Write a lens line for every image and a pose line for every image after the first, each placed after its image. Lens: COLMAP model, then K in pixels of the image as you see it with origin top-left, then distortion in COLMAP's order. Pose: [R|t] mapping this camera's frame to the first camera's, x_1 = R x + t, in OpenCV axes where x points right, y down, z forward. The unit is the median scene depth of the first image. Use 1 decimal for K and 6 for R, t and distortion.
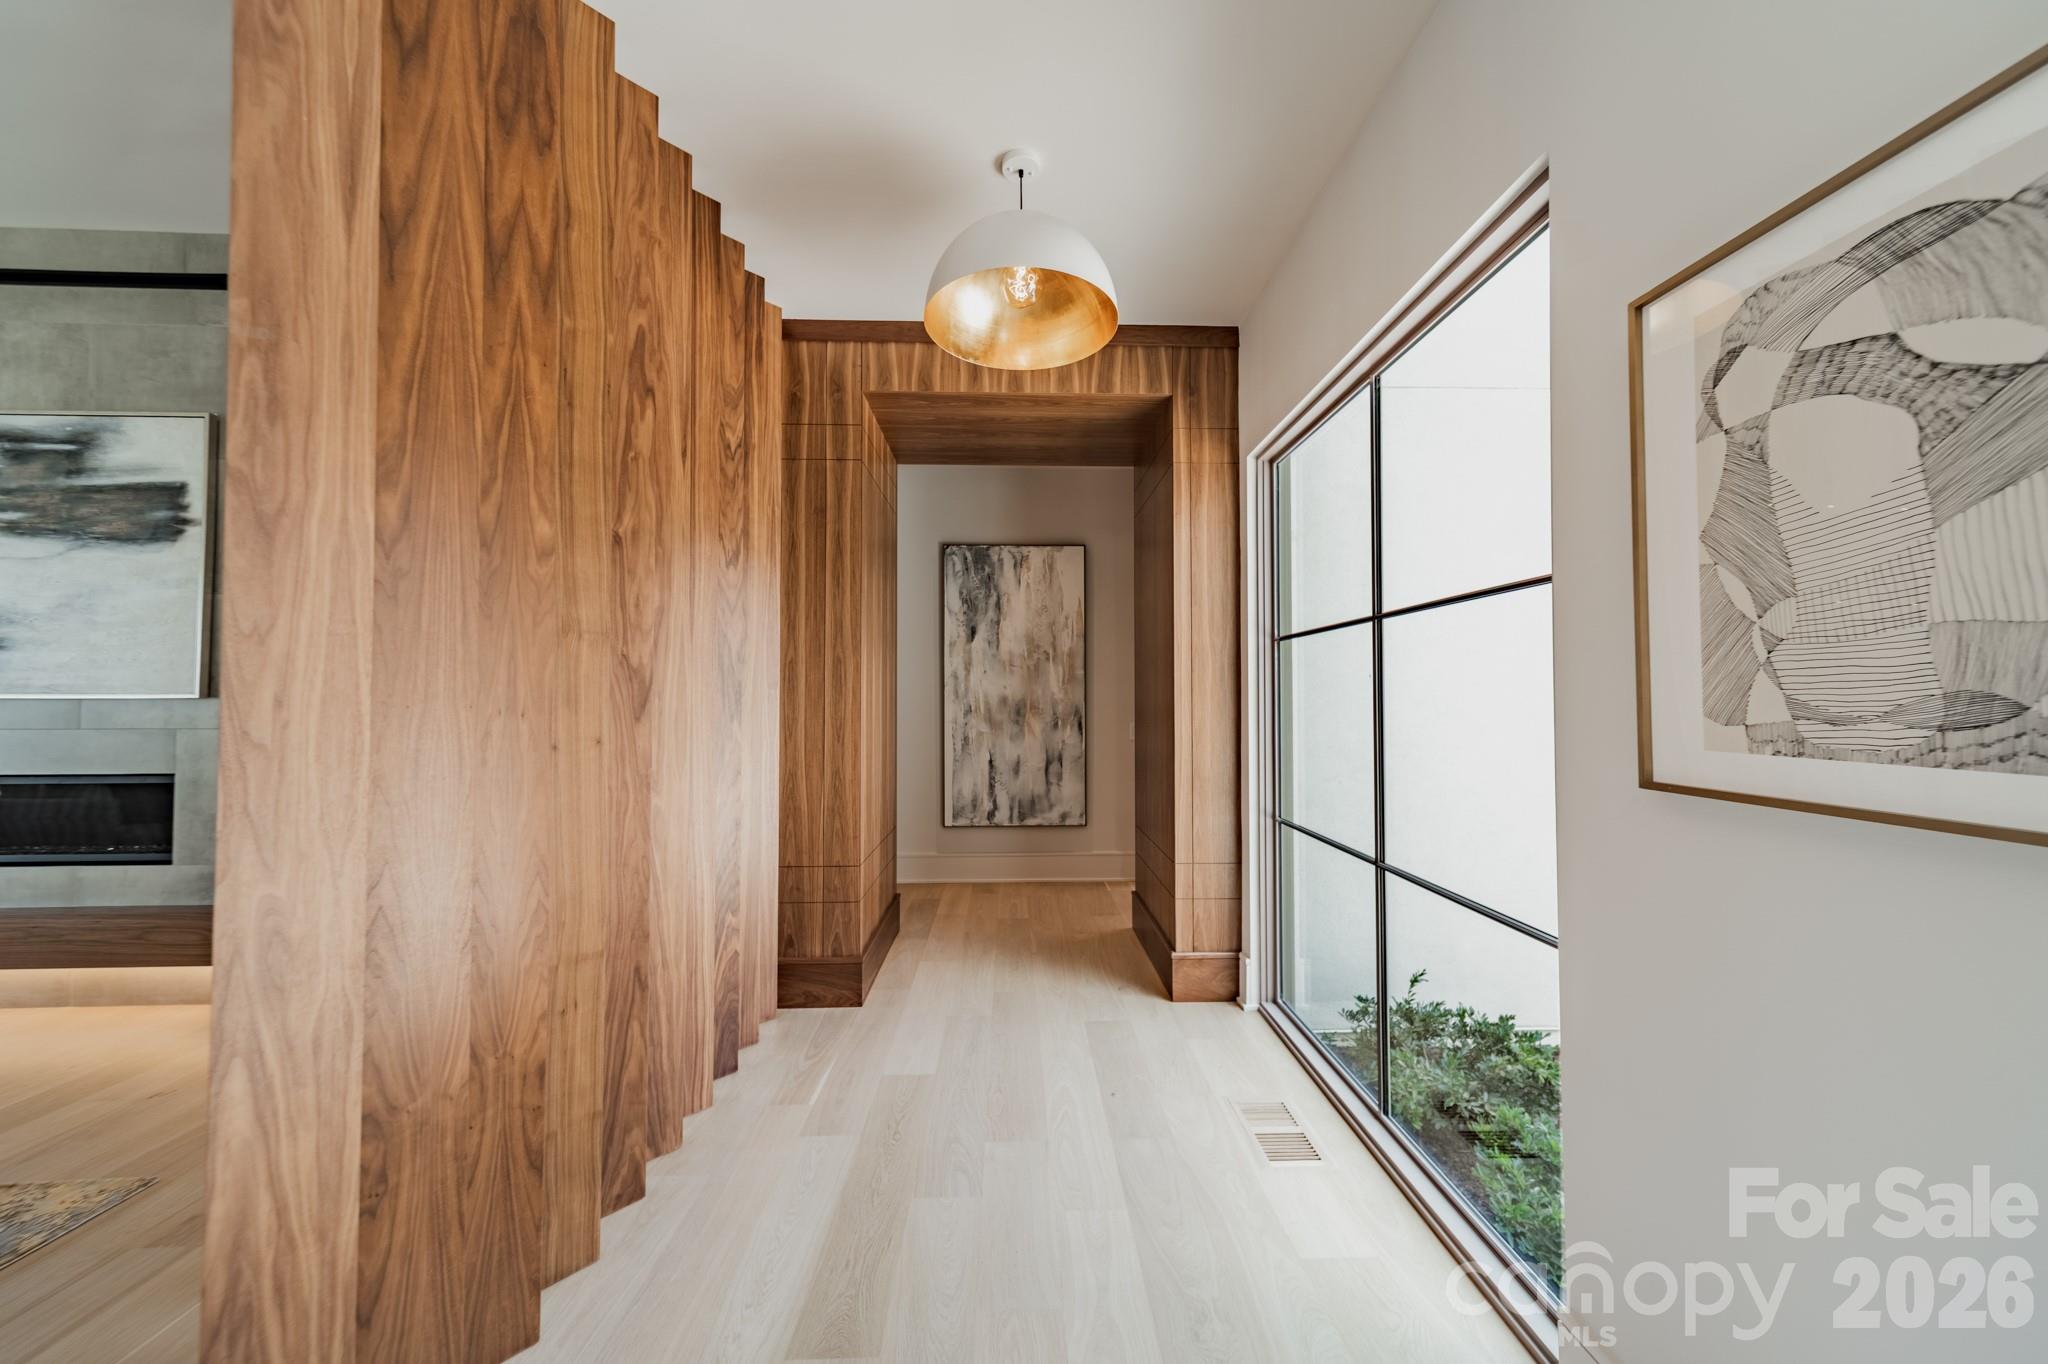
lens RADIAL K [[724.5, 0, 1013.4], [0, 724.5, 683.3], [0, 0, 1]] dist [0.007459, 0.000508]
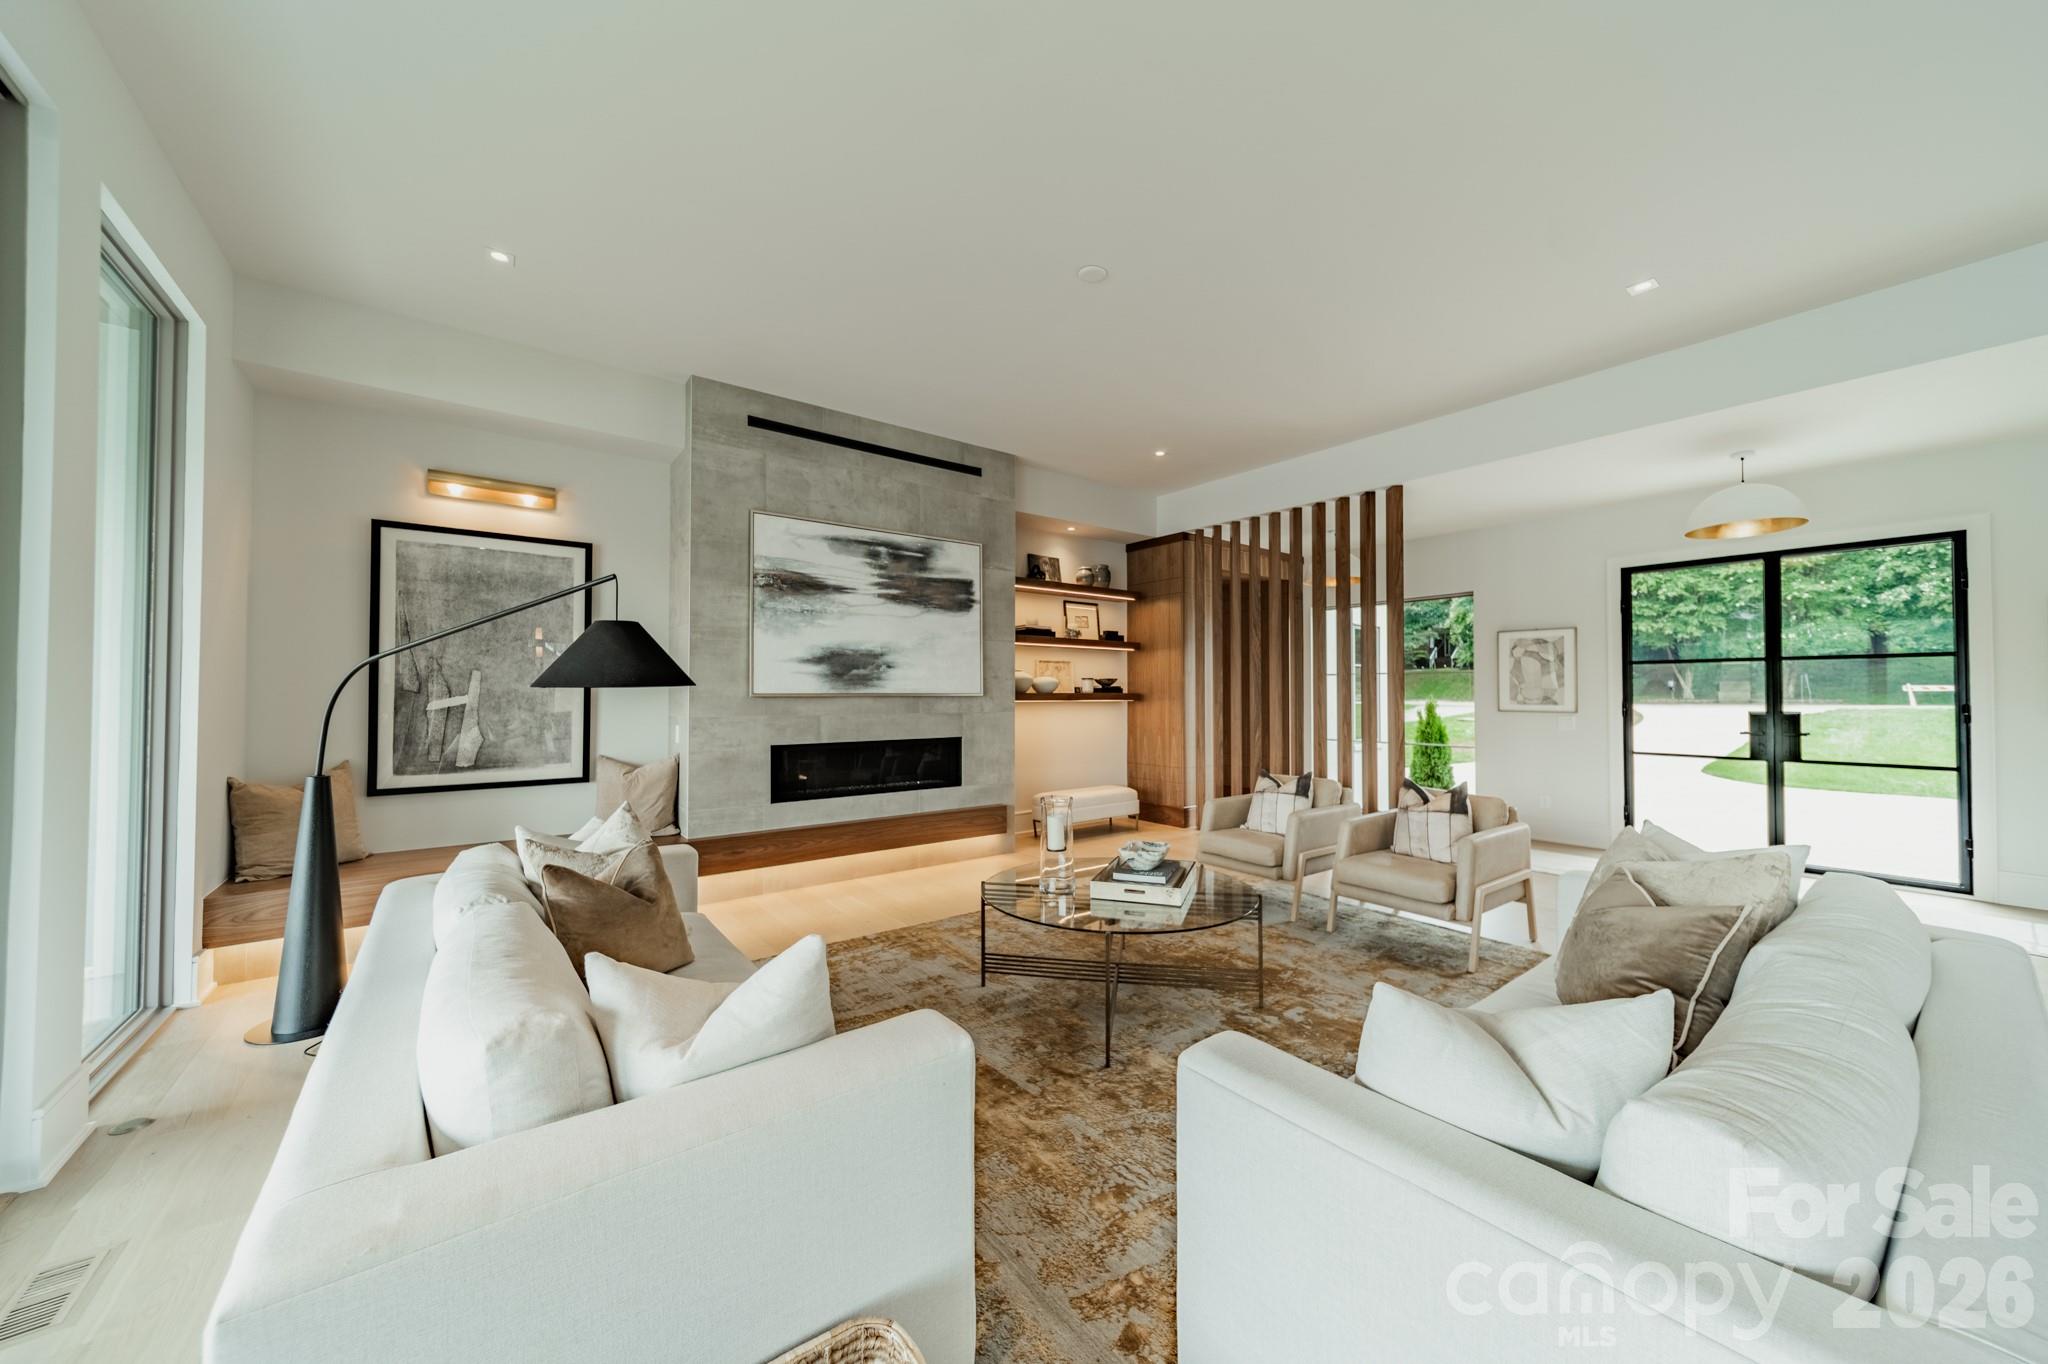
lens RADIAL K [[724.5, 0, 1024.2], [0, 724.5, 680.2], [0, 0, 1]] dist [0.007459, 0.000508]
pose [[0.812040, 0.012593, 0.583466, -2.073031], [-0.014028, 0.999899, -0.002059, -0.017173], [-0.583434, -0.006513, 0.812135, -0.570464]]
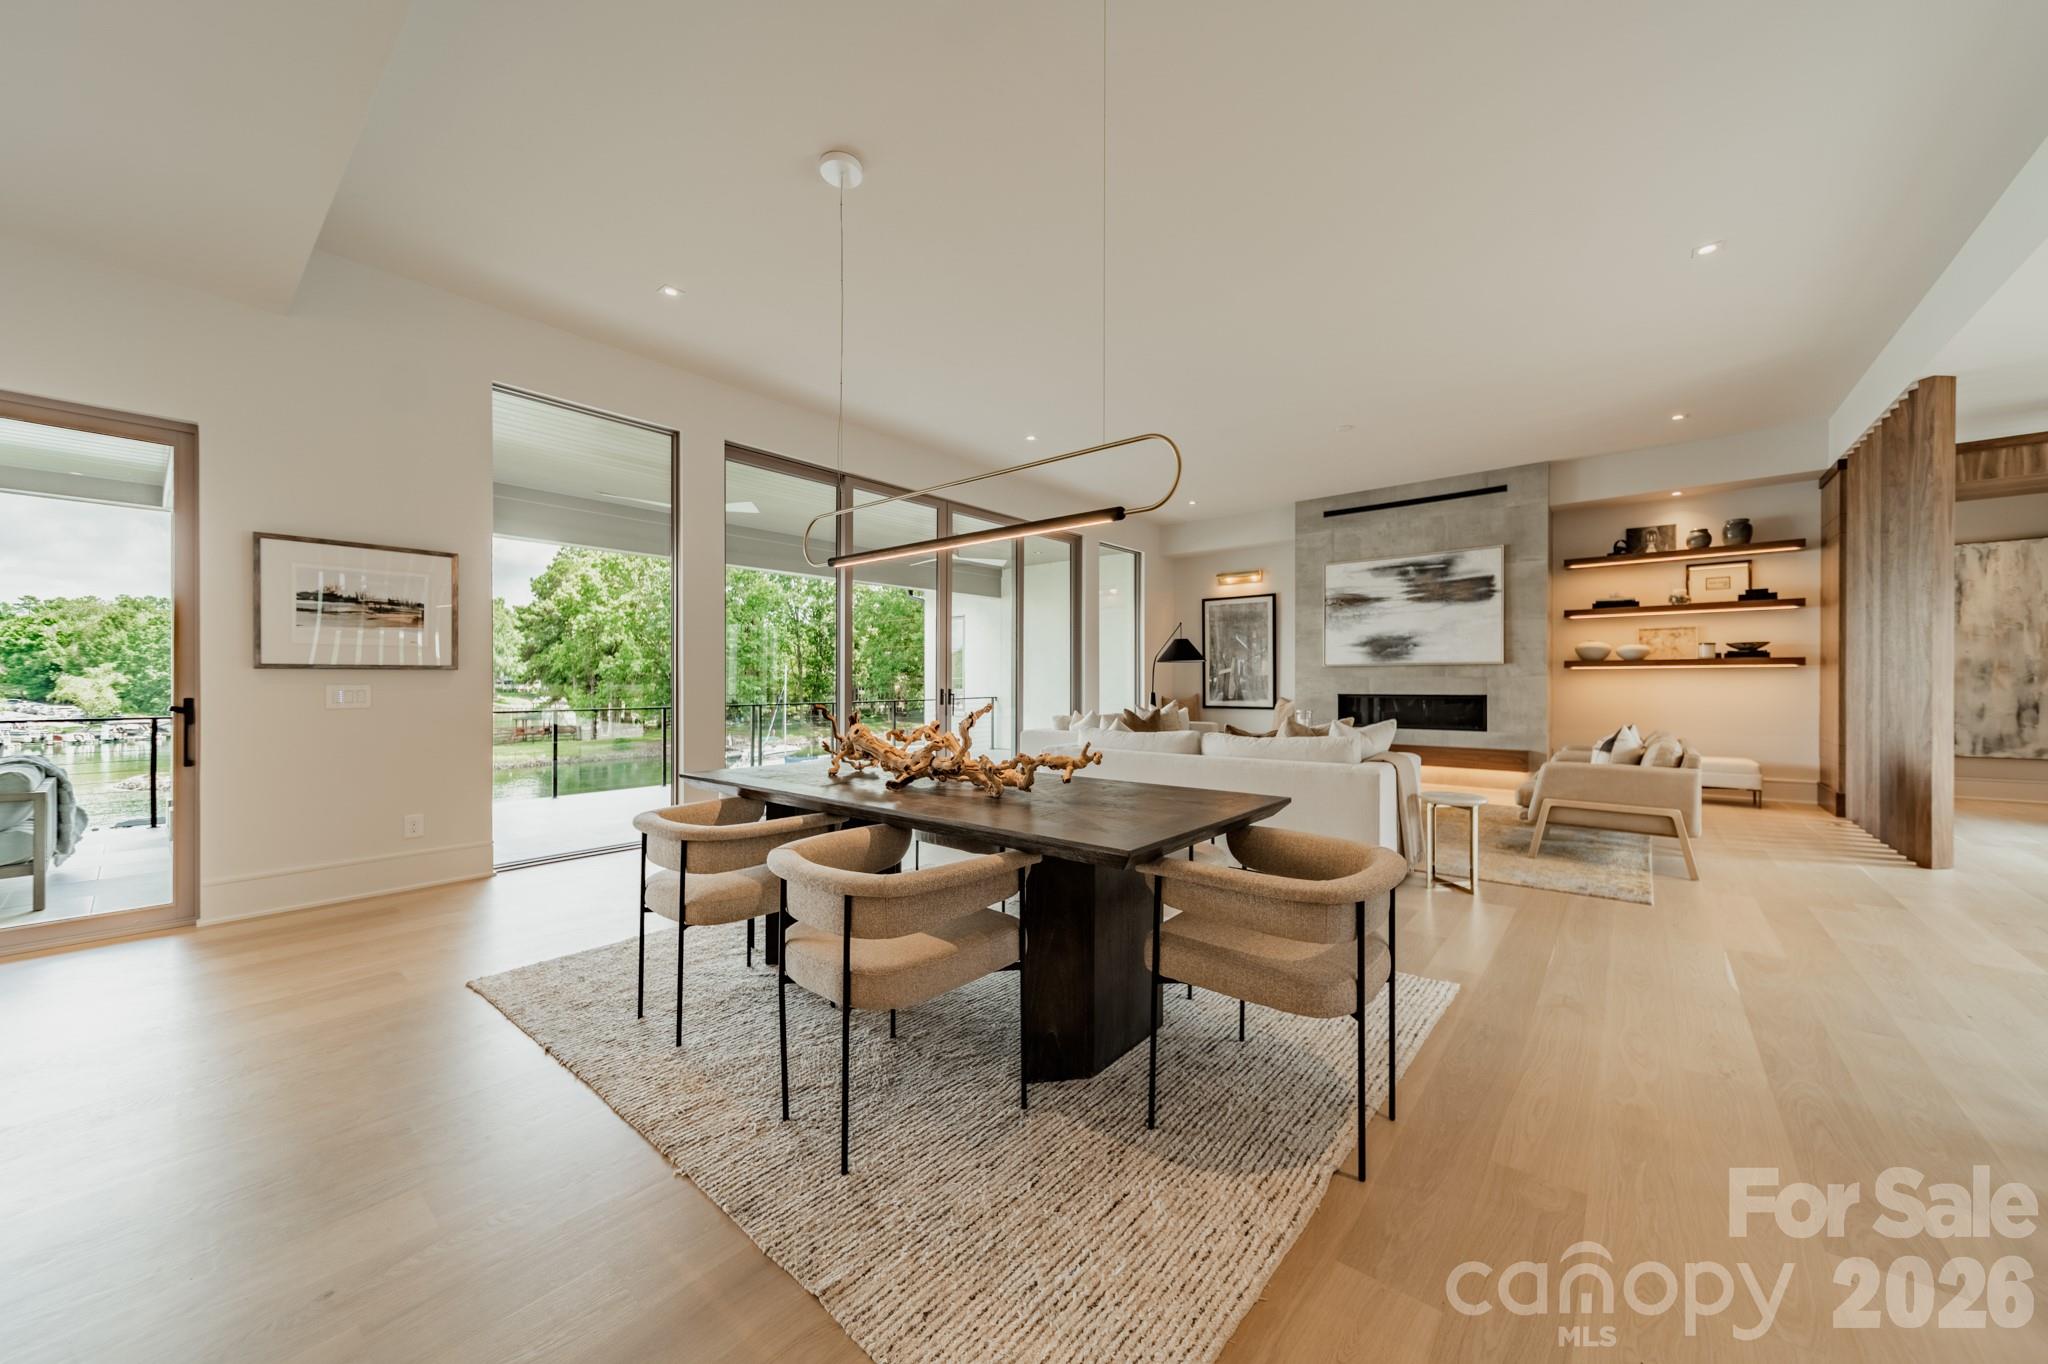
lens RADIAL K [[724.5, 0, 1039.1], [0, 724.5, 686.2], [0, 0, 1]] dist [0.007459, 0.000508]
pose [[0.764186, 0.002483, -0.644991, -0.717204], [0.016910, 0.999572, 0.023882, 0.012183], [0.644774, -0.029158, 0.763817, -1.814968]]
